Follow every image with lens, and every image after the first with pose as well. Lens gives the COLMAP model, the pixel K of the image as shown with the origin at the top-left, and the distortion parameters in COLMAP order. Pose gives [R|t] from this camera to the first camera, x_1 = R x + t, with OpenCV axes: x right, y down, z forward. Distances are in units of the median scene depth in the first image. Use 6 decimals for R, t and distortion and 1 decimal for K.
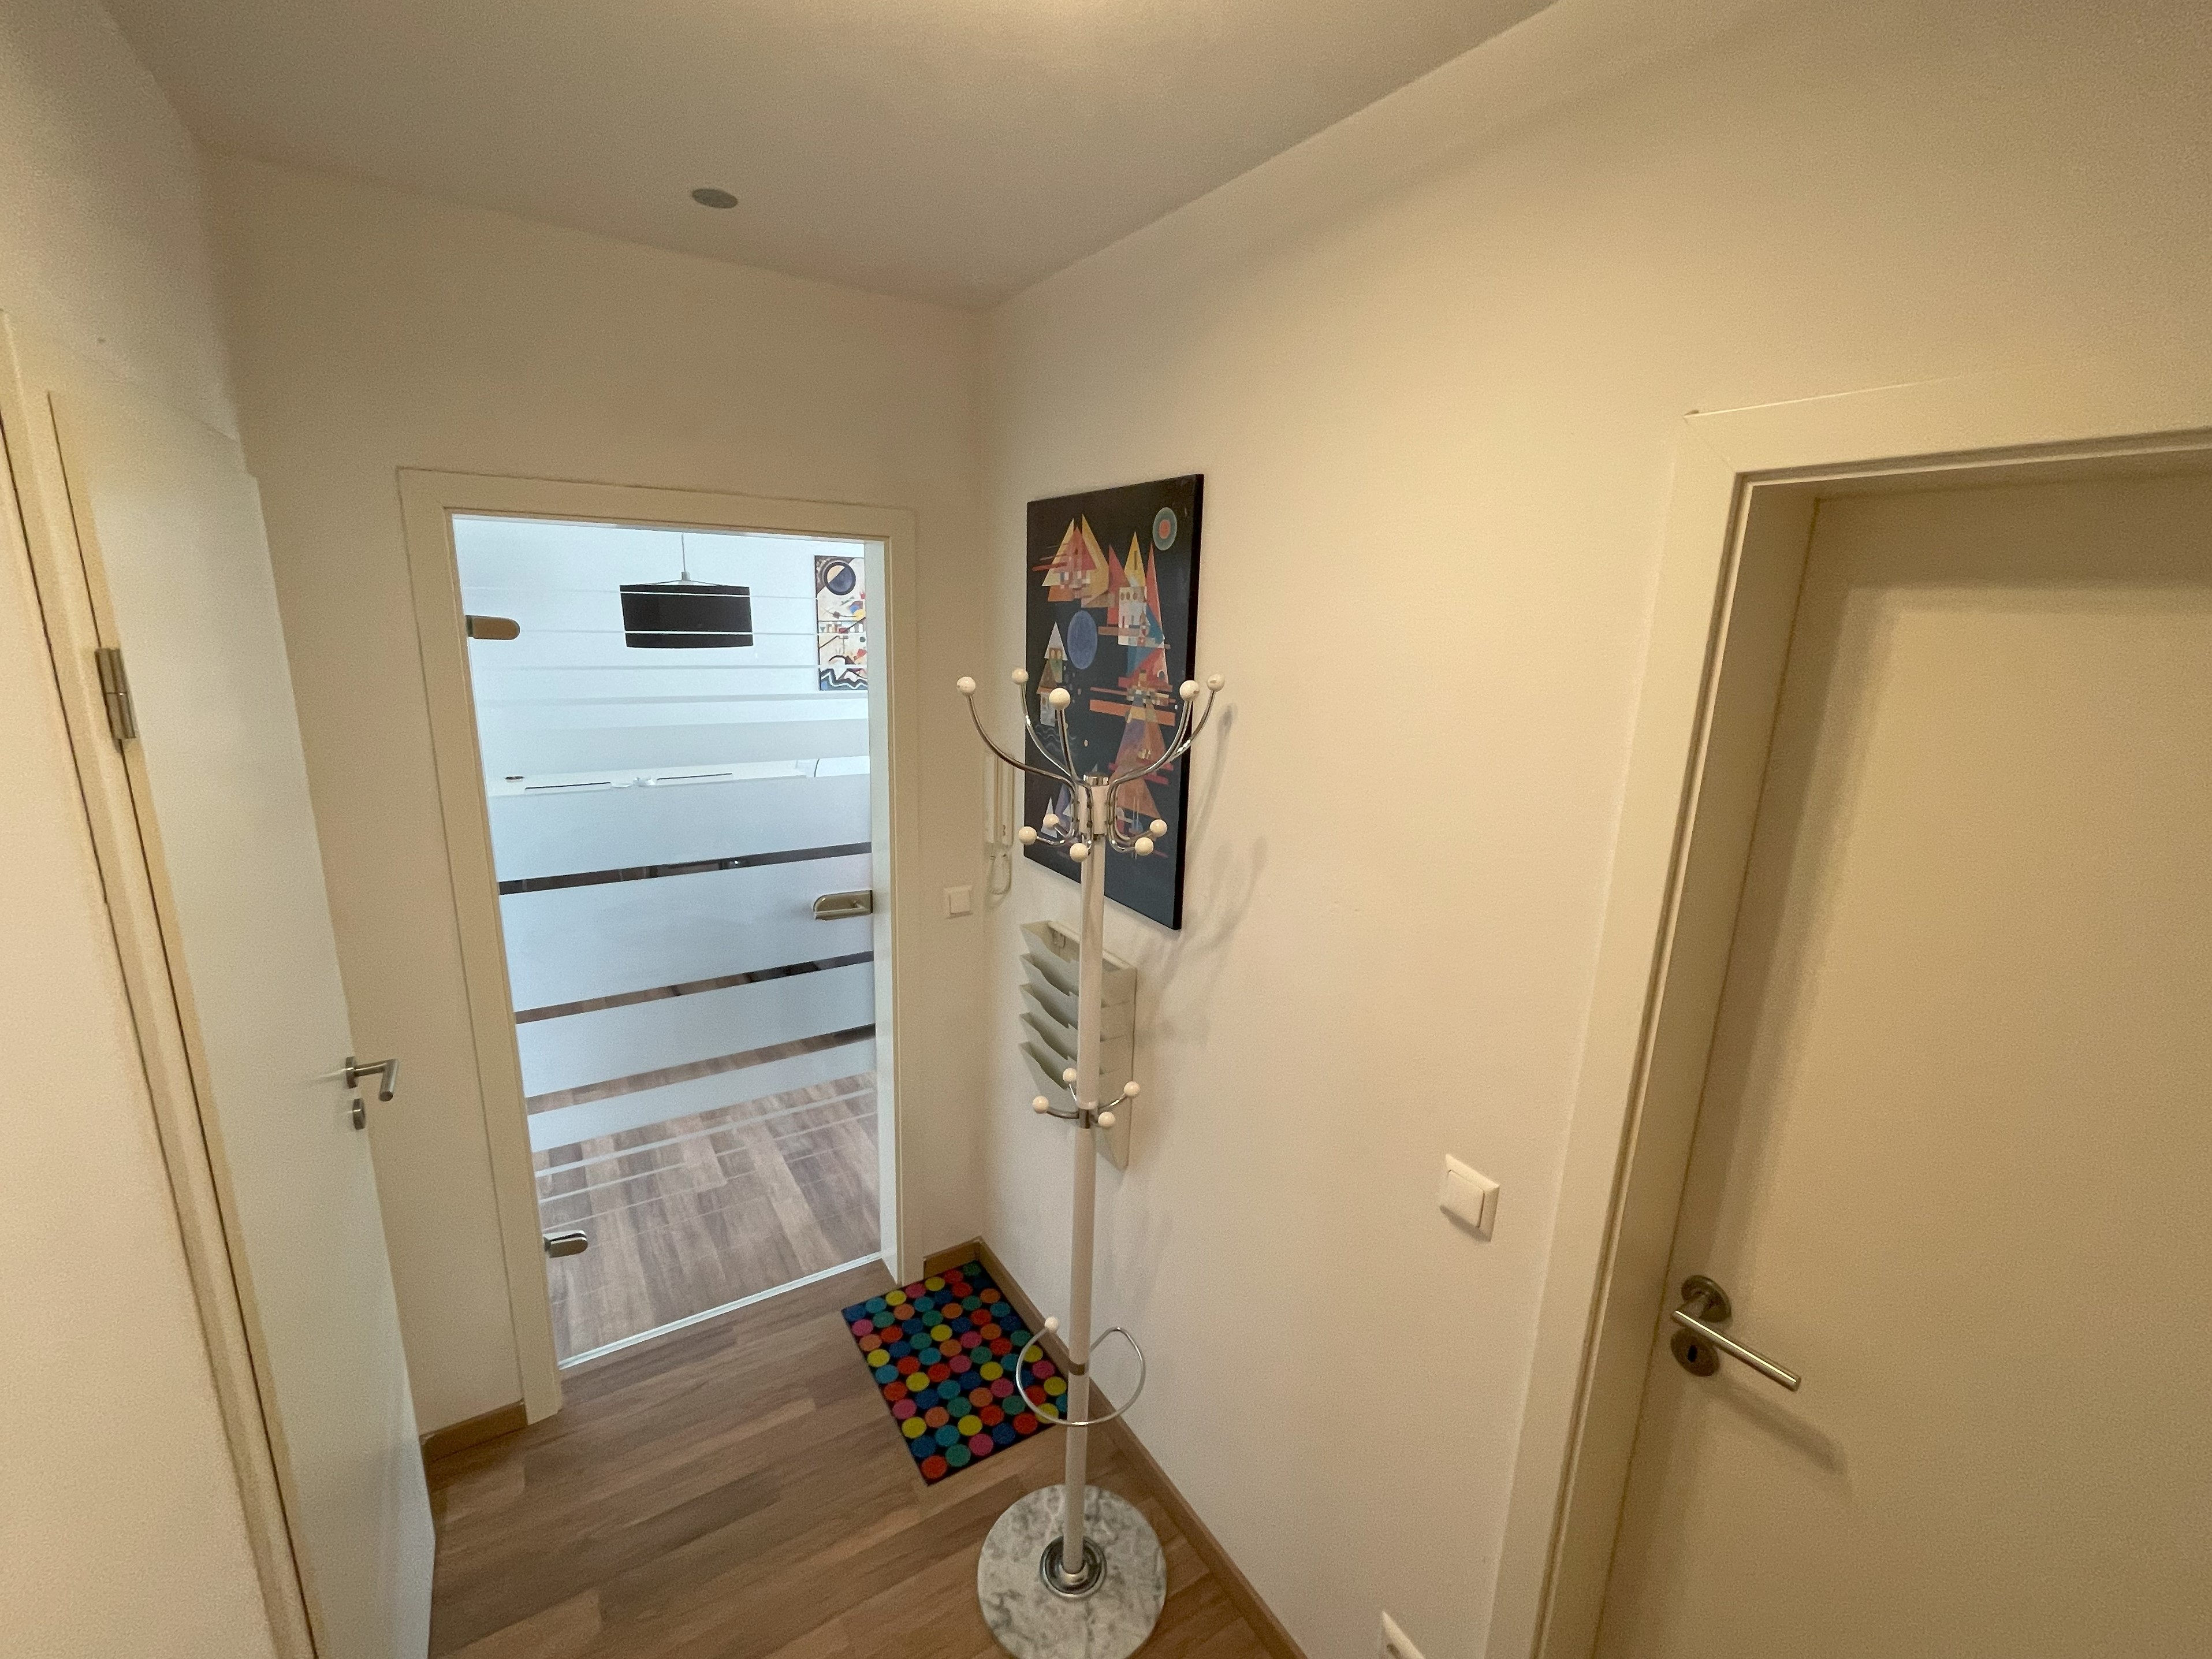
lens RADIAL K [[935.8, 0, 1098.1], [0, 935.8, 833.7], [0, 0, 1]] dist [-0.000970, -0.000579]
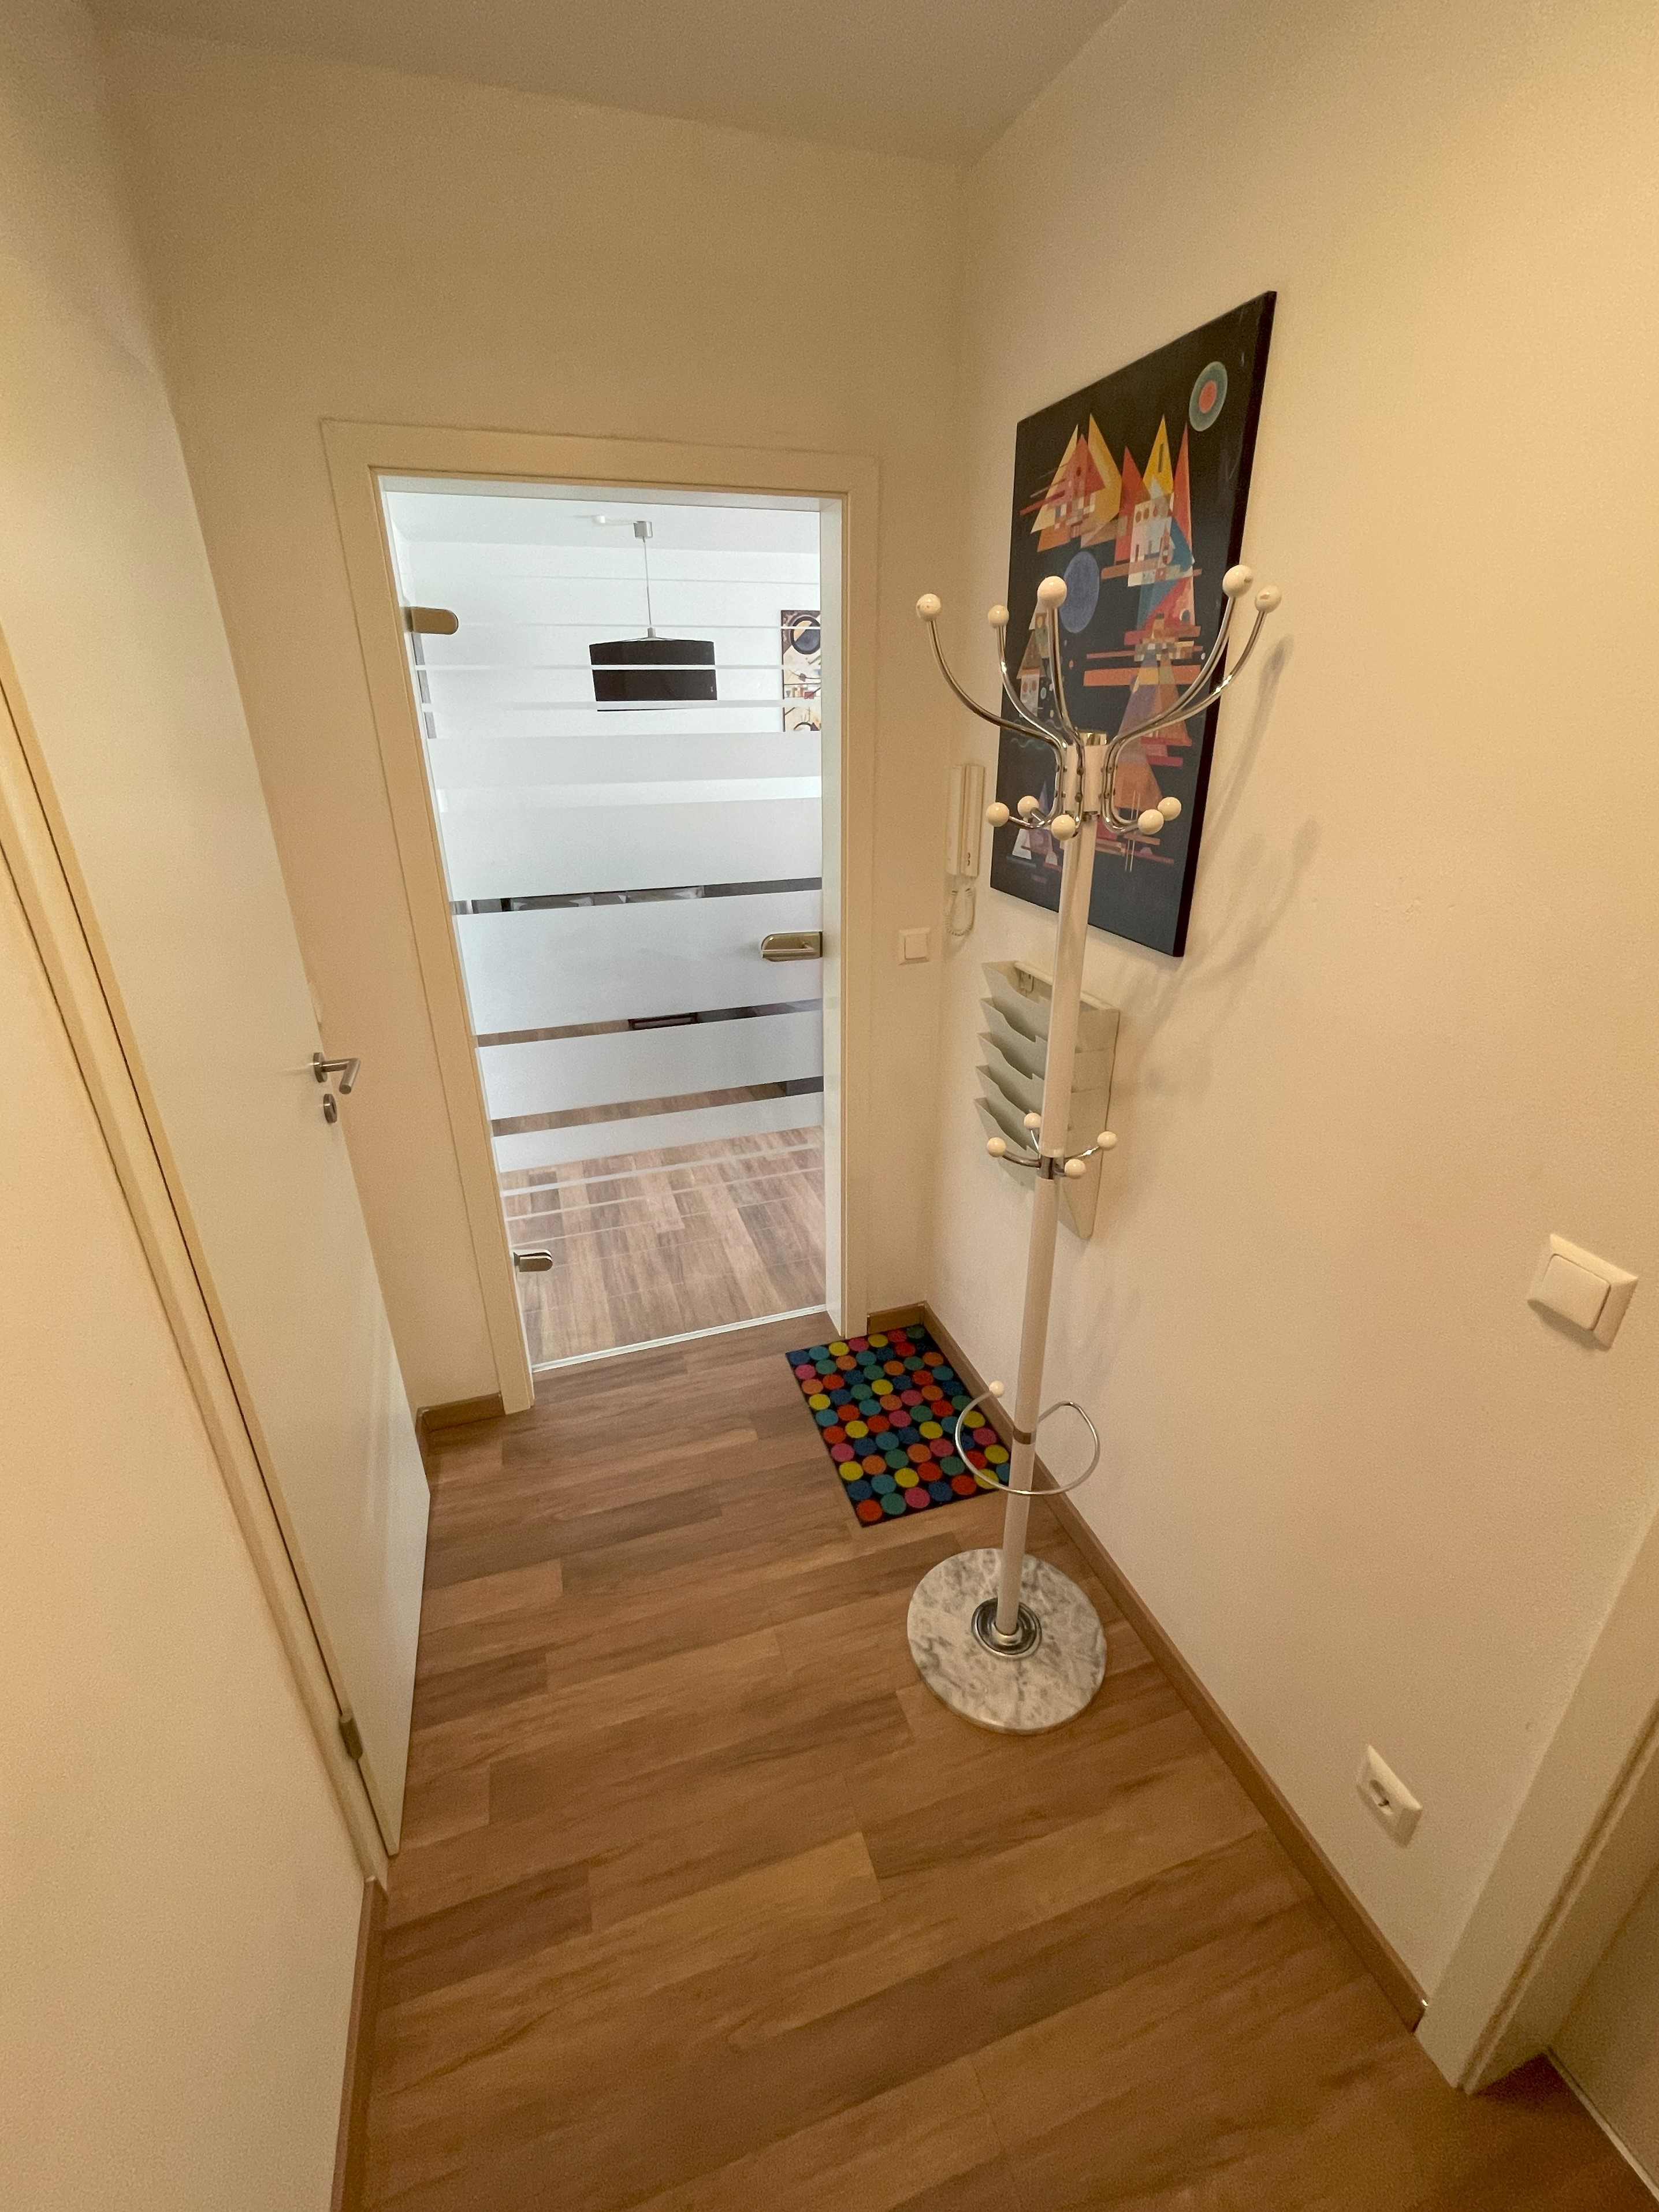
lens RADIAL K [[935.8, 0, 832.6], [0, 935.8, 1103.1], [0, 0, 1]] dist [-0.000970, -0.000579]
pose [[0.970109, 0.061686, -0.234700, -0.006998], [-0.019820, 0.984062, 0.176718, 0.082784], [0.241861, -0.166784, 0.955870, 0.121224]]
